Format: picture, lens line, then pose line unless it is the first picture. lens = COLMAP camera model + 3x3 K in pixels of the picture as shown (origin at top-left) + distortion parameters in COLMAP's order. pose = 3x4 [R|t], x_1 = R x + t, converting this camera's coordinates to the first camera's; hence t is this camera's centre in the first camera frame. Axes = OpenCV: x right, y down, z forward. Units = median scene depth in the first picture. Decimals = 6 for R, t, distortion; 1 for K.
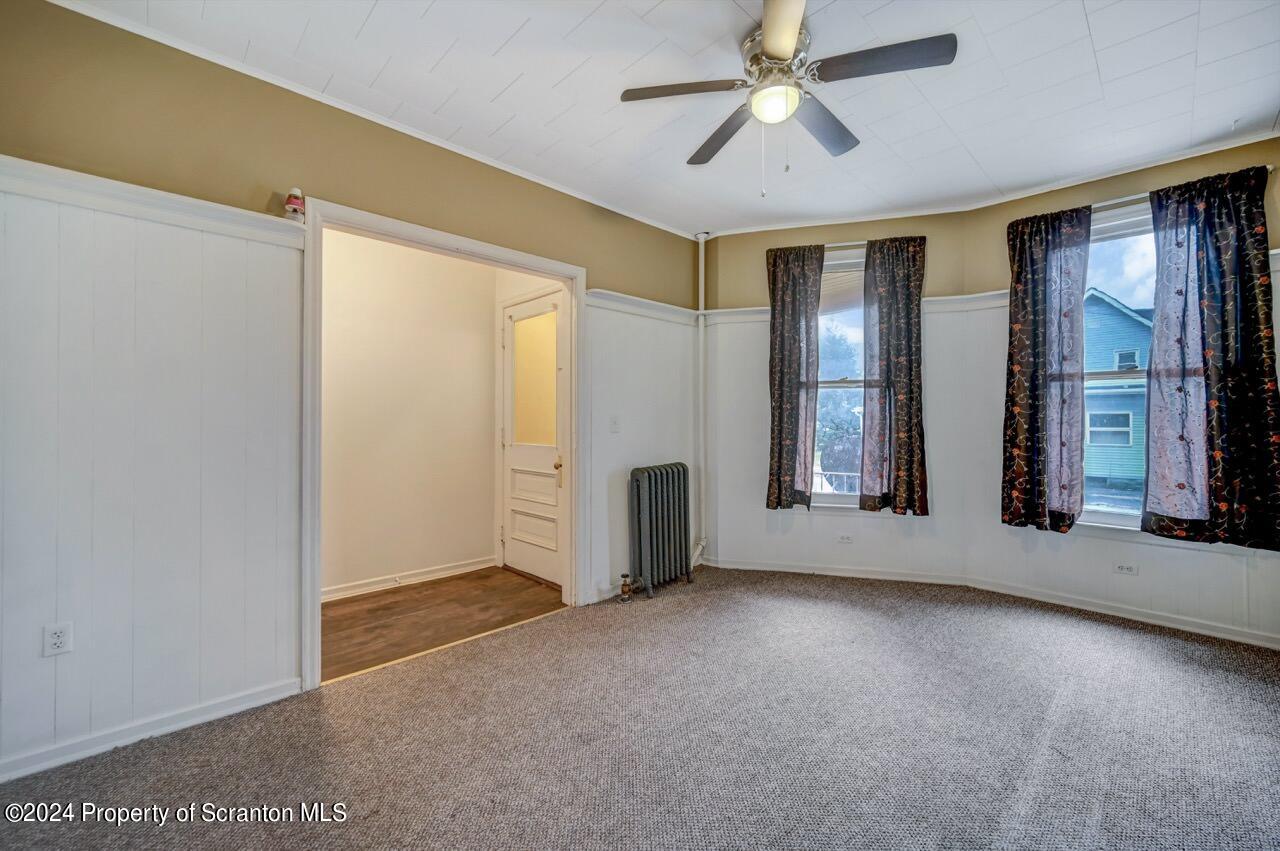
lens RADIAL K [[524.0, 0, 637.7], [0, 524.0, 421.6], [0, 0, 1]] dist [0.000562, 0.000136]
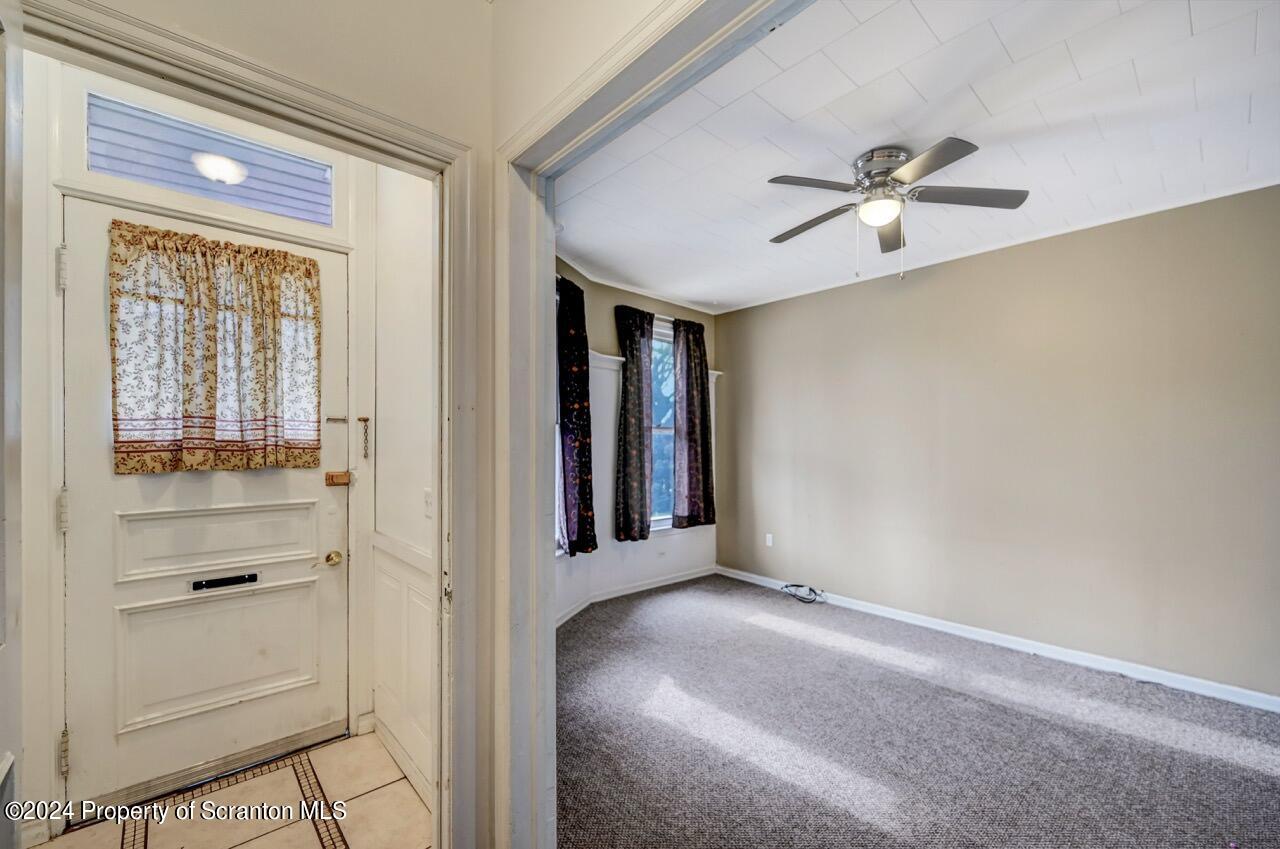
lens RADIAL K [[524.0, 0, 658.9], [0, 524.0, 447.4], [0, 0, 1]] dist [0.000562, 0.000136]
pose [[0.034806, -0.008278, 0.999360, -0.576232], [0.006909, 0.999944, 0.008042, -0.045194], [-0.999370, 0.006625, 0.034862, 0.874247]]
